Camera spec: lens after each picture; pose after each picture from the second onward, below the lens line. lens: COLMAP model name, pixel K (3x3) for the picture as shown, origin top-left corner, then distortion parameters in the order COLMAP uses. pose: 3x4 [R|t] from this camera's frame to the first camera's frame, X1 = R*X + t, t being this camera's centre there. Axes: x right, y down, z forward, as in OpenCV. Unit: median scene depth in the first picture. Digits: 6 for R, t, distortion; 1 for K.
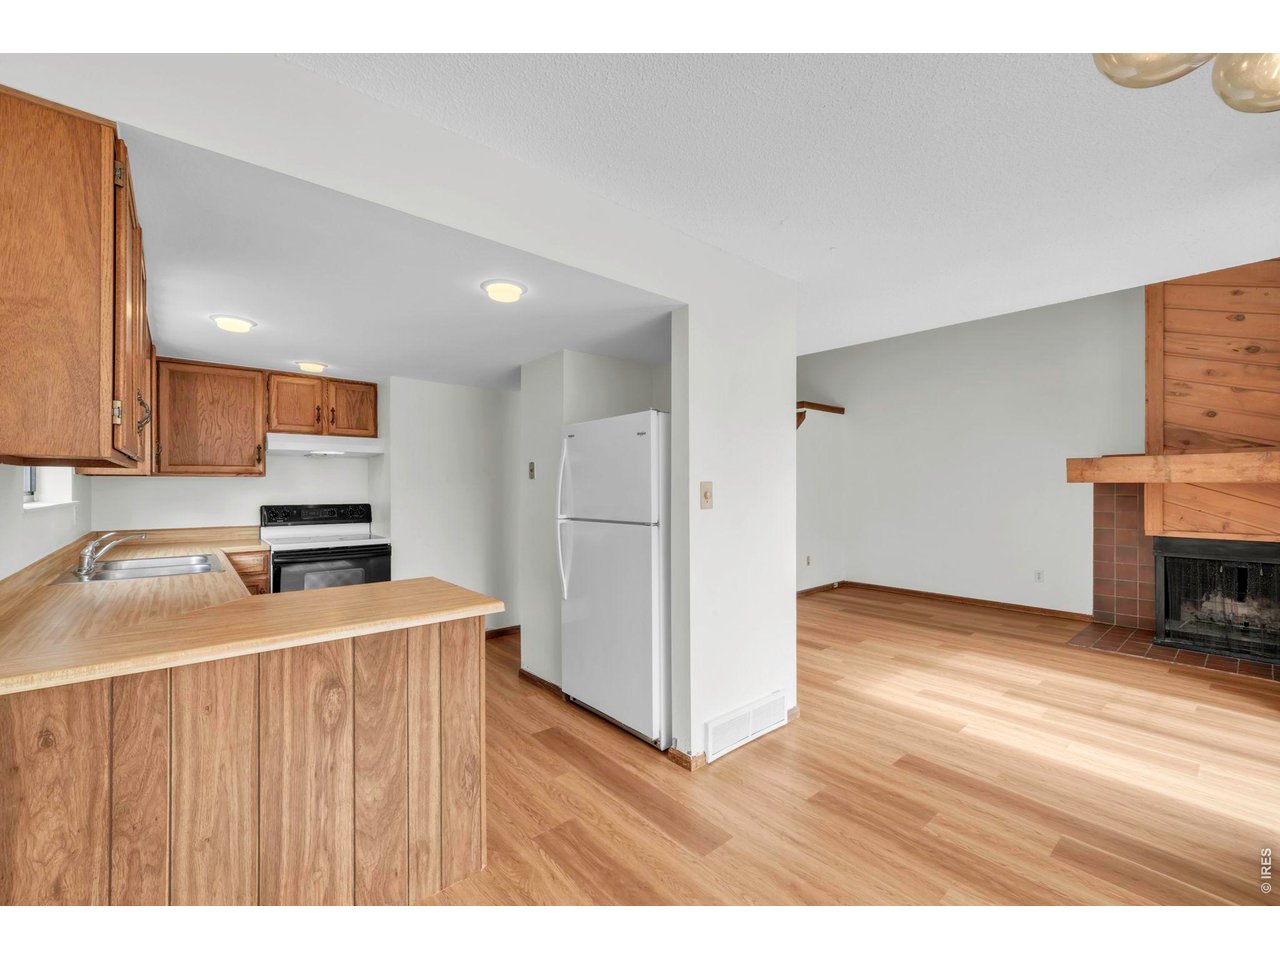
lens RADIAL K [[562.9, 0, 668.7], [0, 562.9, 484.0], [0, 0, 1]] dist [-0.000258, 0.003333]
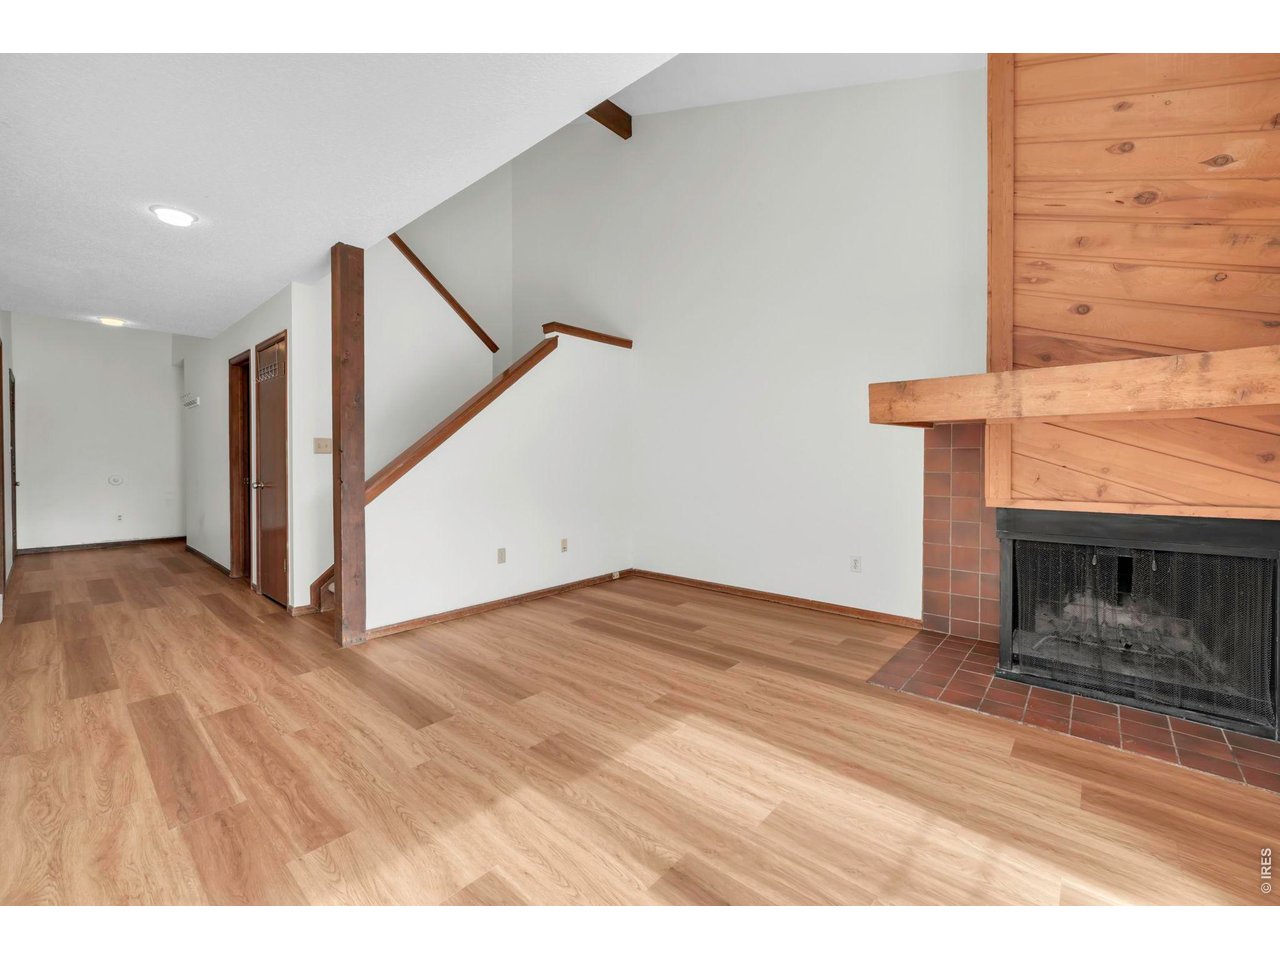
lens RADIAL K [[520.3, 0, 657.5], [0, 520.3, 468.0], [0, 0, 1]] dist [-0.007054, 0.000682]
pose [[0.994632, -0.004926, 0.103362, 0.515356], [0.003048, 0.999828, 0.018316, 0.044173], [-0.103434, -0.017902, 0.994475, 0.565700]]
